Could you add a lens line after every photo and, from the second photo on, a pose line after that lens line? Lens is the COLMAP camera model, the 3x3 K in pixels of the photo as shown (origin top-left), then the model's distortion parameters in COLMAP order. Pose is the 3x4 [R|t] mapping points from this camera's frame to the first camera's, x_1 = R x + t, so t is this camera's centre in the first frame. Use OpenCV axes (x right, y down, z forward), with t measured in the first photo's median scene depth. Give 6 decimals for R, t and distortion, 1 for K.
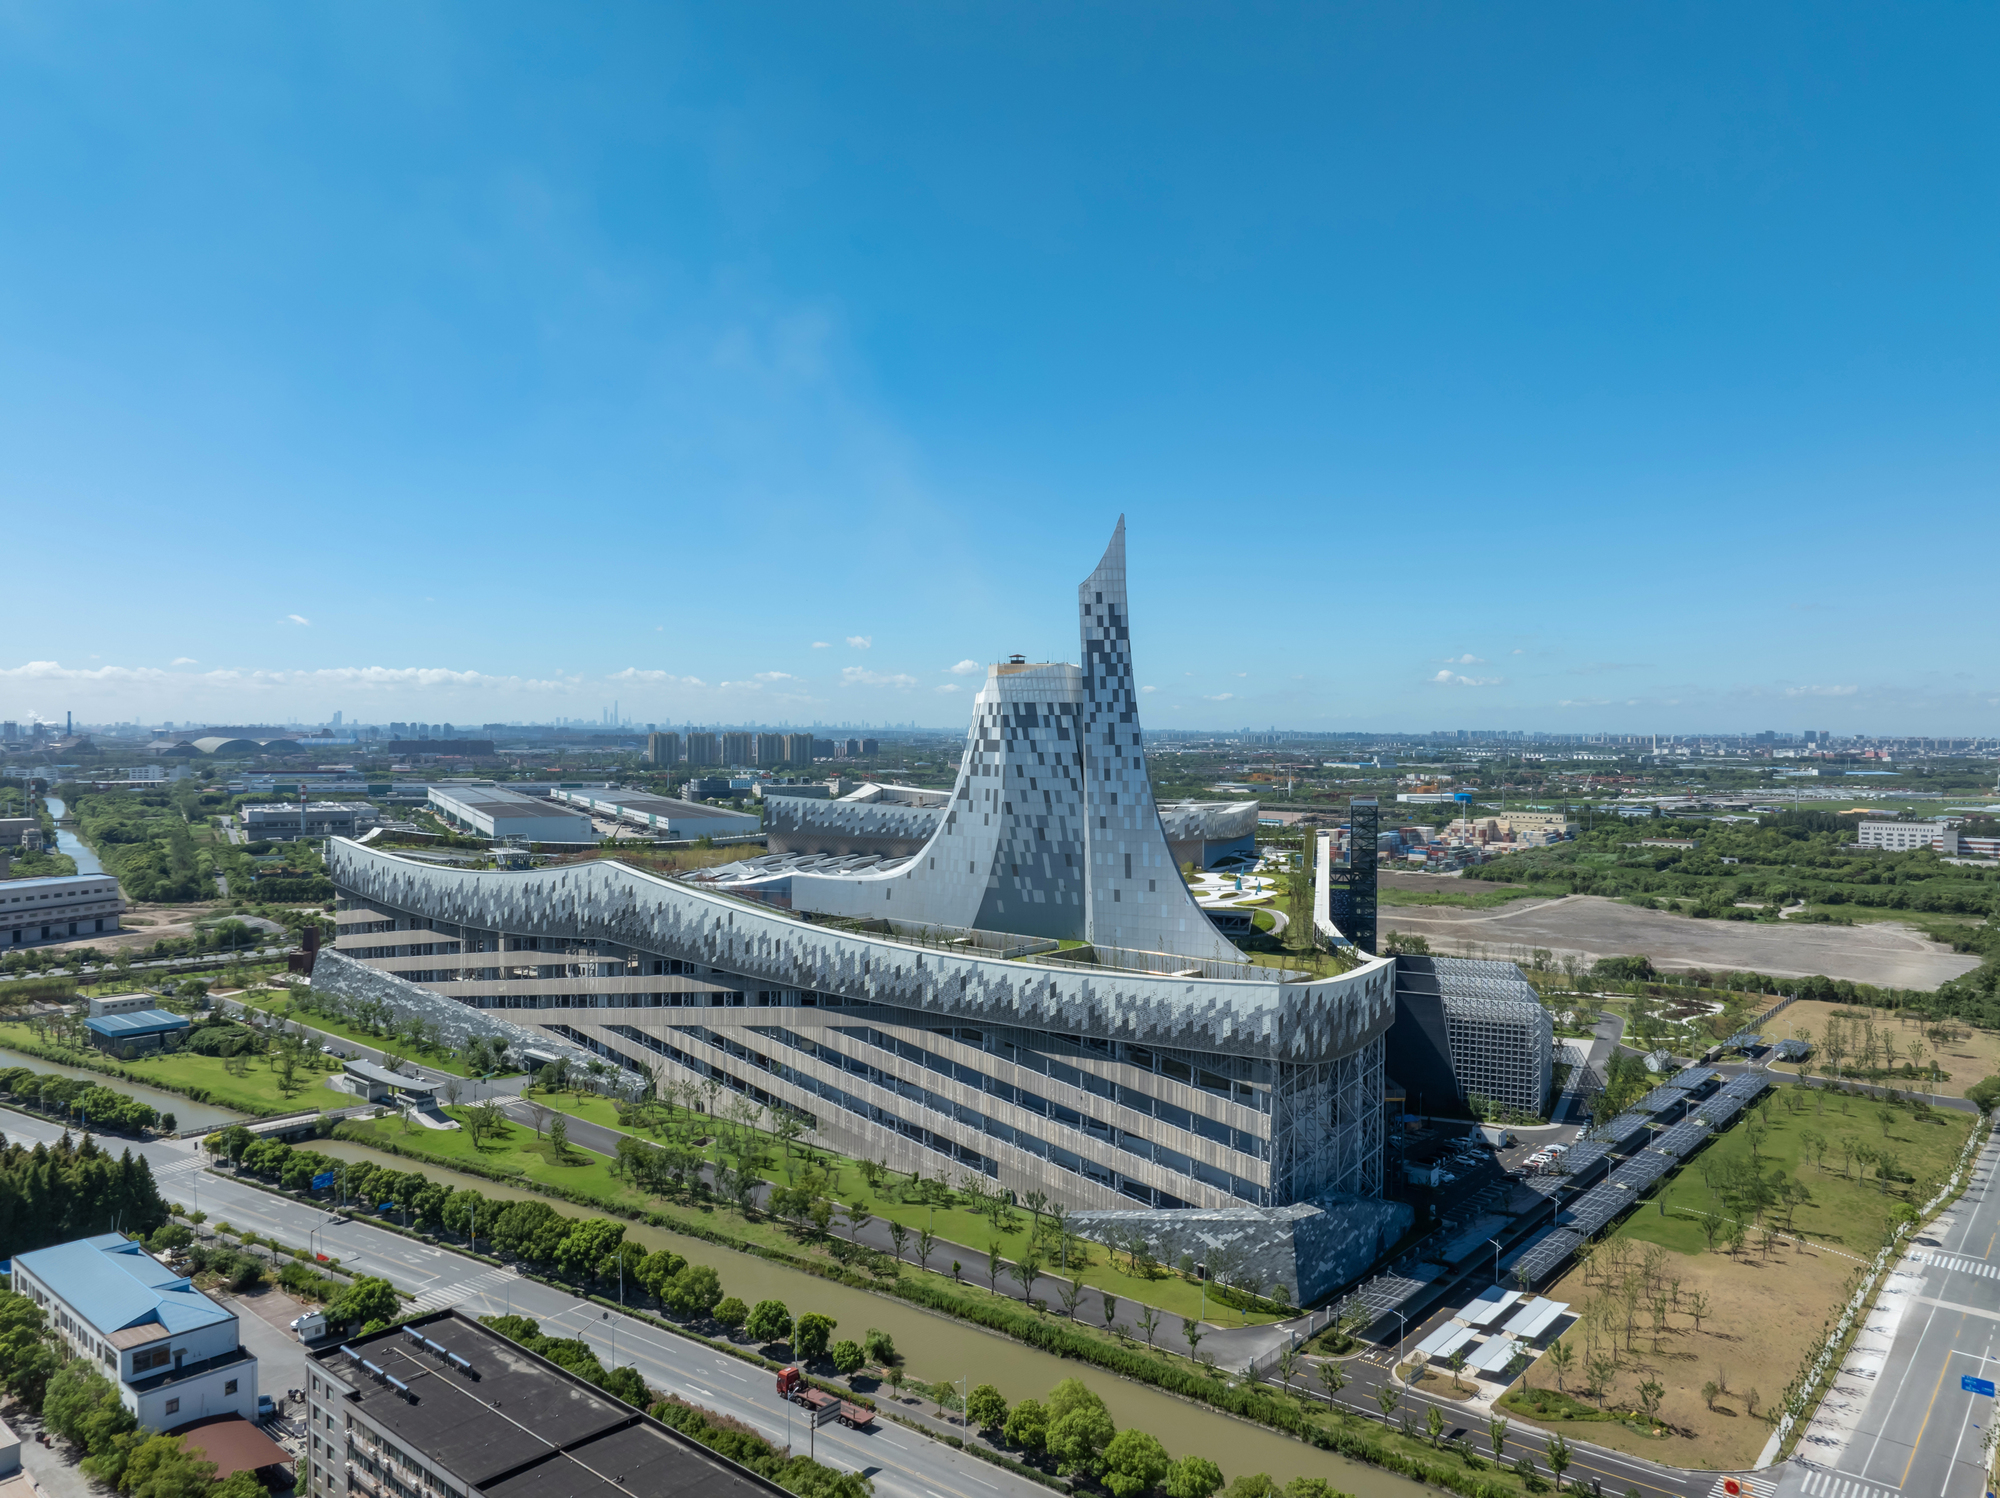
lens RADIAL K [[1380.1, 0, 1000.0], [0, 1380.1, 749.0], [0, 0, 1]] dist [-0.003141, -0.084353]
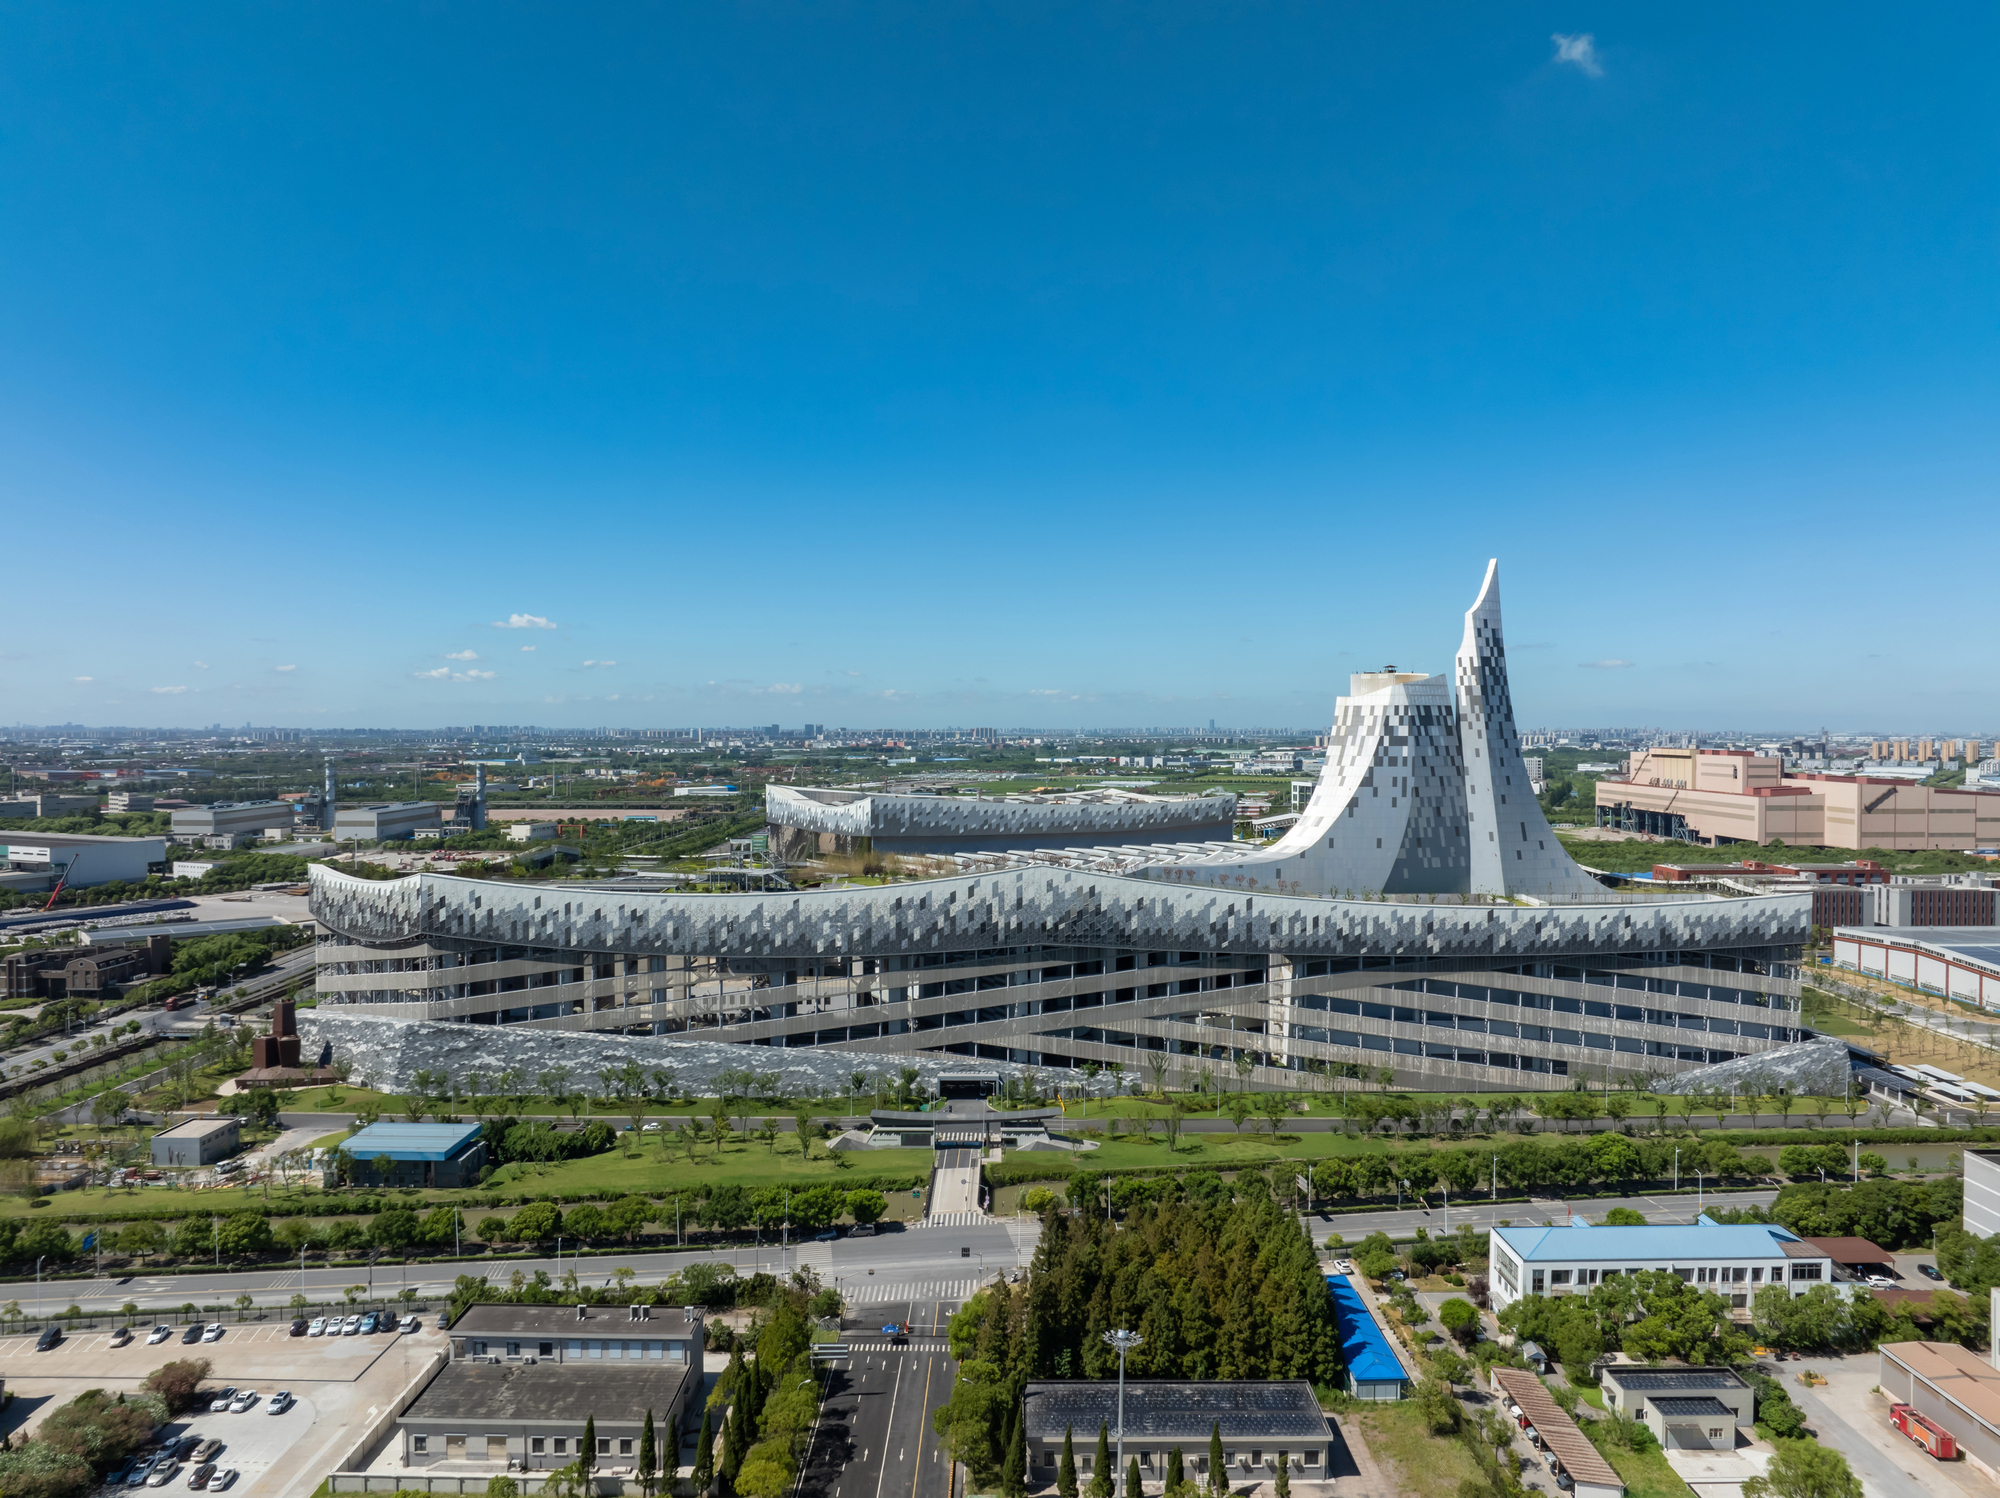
lens RADIAL K [[1380.1, 0, 1000.0], [0, 1380.1, 749.0], [0, 0, 1]] dist [-0.003141, -0.084353]
pose [[0.769229, -0.016644, 0.638757, -1.117759], [0.014373, 0.999858, 0.008743, -0.011701], [-0.638812, 0.002456, 0.769359, 0.315963]]
